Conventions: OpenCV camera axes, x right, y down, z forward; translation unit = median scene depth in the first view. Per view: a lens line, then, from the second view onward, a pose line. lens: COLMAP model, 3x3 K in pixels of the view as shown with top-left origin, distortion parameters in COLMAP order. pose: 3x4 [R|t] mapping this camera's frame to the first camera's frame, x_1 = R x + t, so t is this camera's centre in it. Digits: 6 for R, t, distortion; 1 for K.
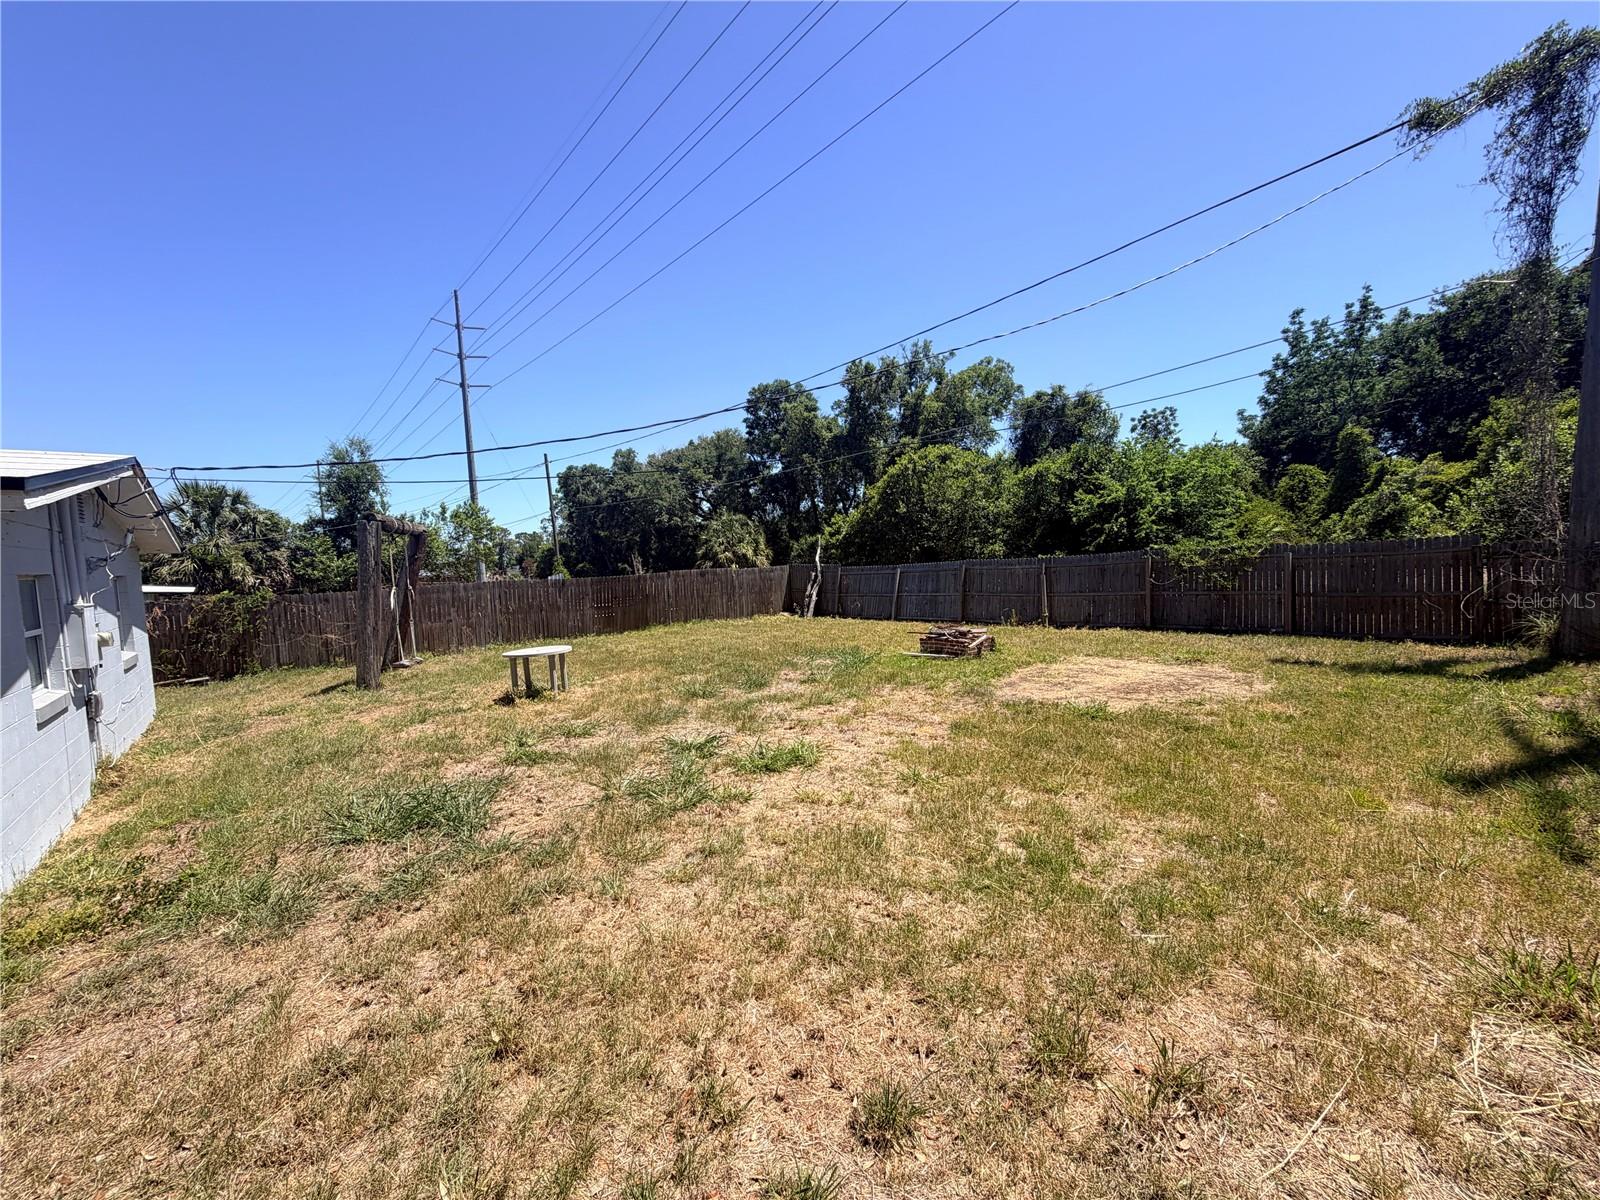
lens RADIAL K [[638.6, 0, 799.2], [0, 638.6, 602.5], [0, 0, 1]] dist [-0.002405, -0.000905]
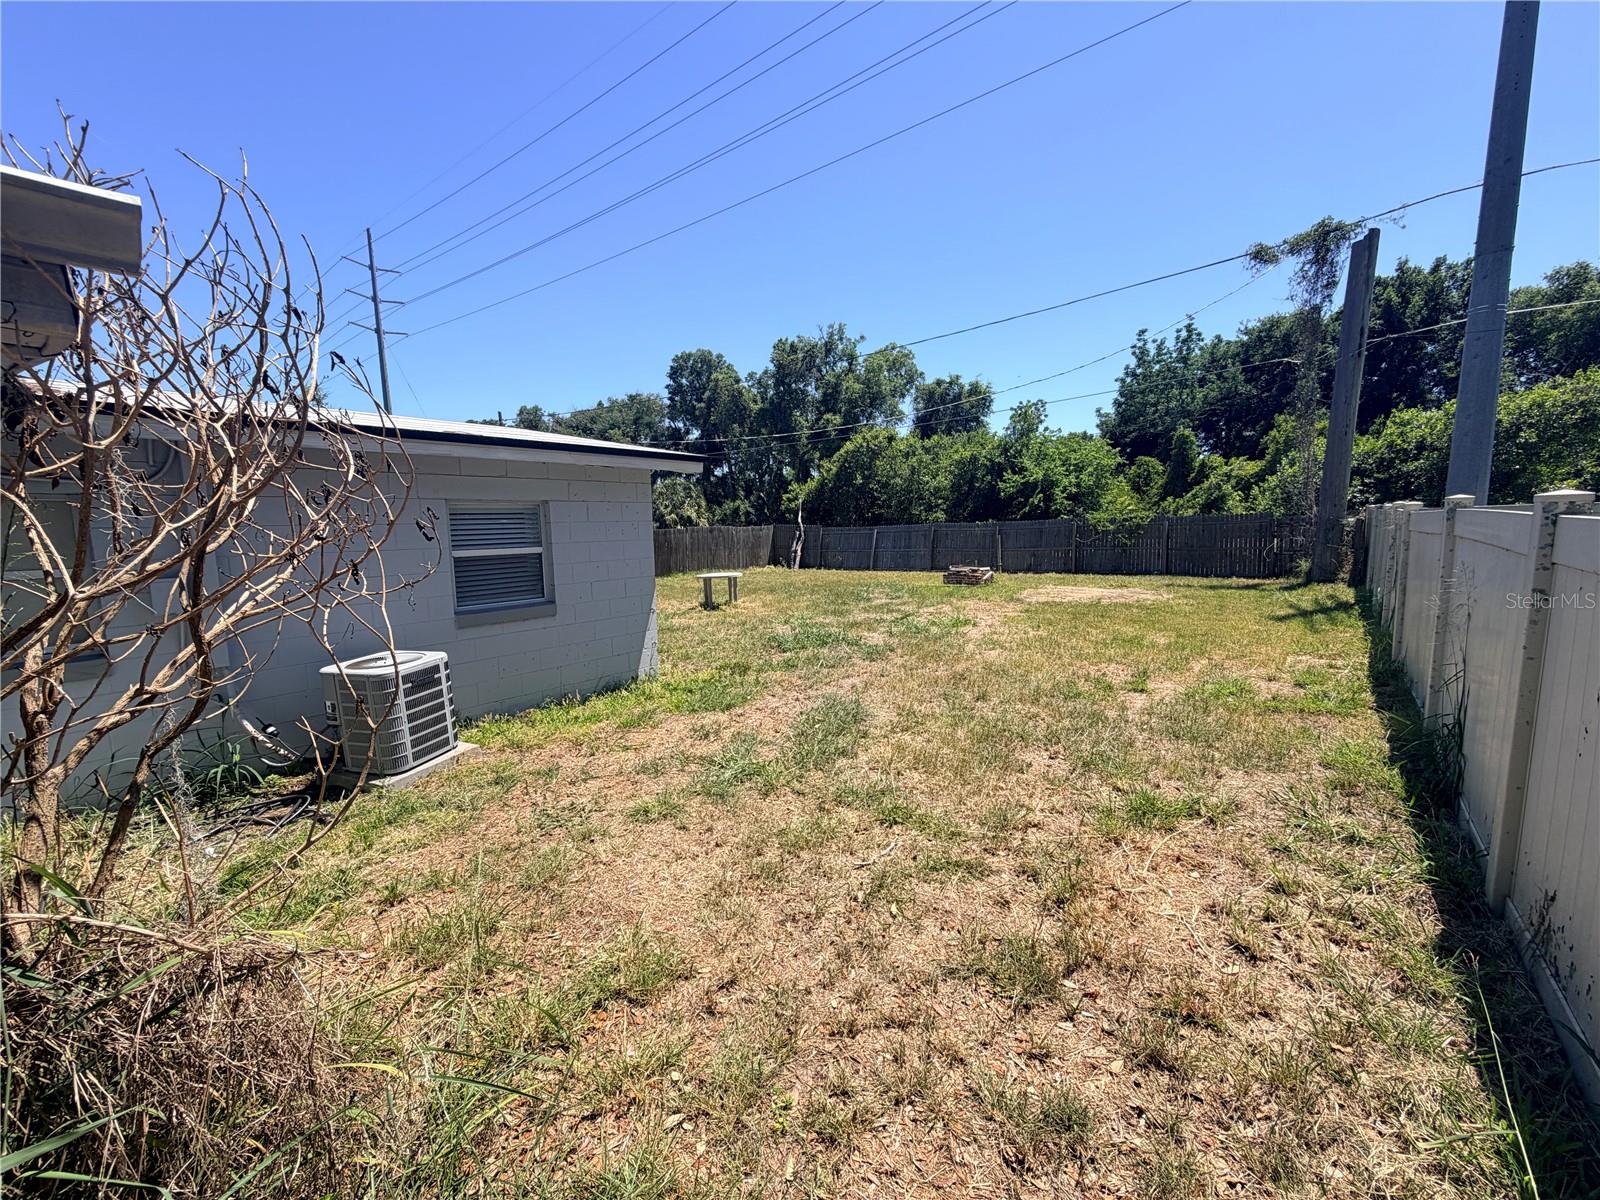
lens RADIAL K [[638.6, 0, 800.0], [0, 638.6, 602.2], [0, 0, 1]] dist [-0.002405, -0.000905]
pose [[0.979529, 0.000605, 0.201303, -0.135332], [-0.010448, 0.998801, 0.047837, 0.017589], [-0.201032, -0.048960, 0.978360, -0.110624]]
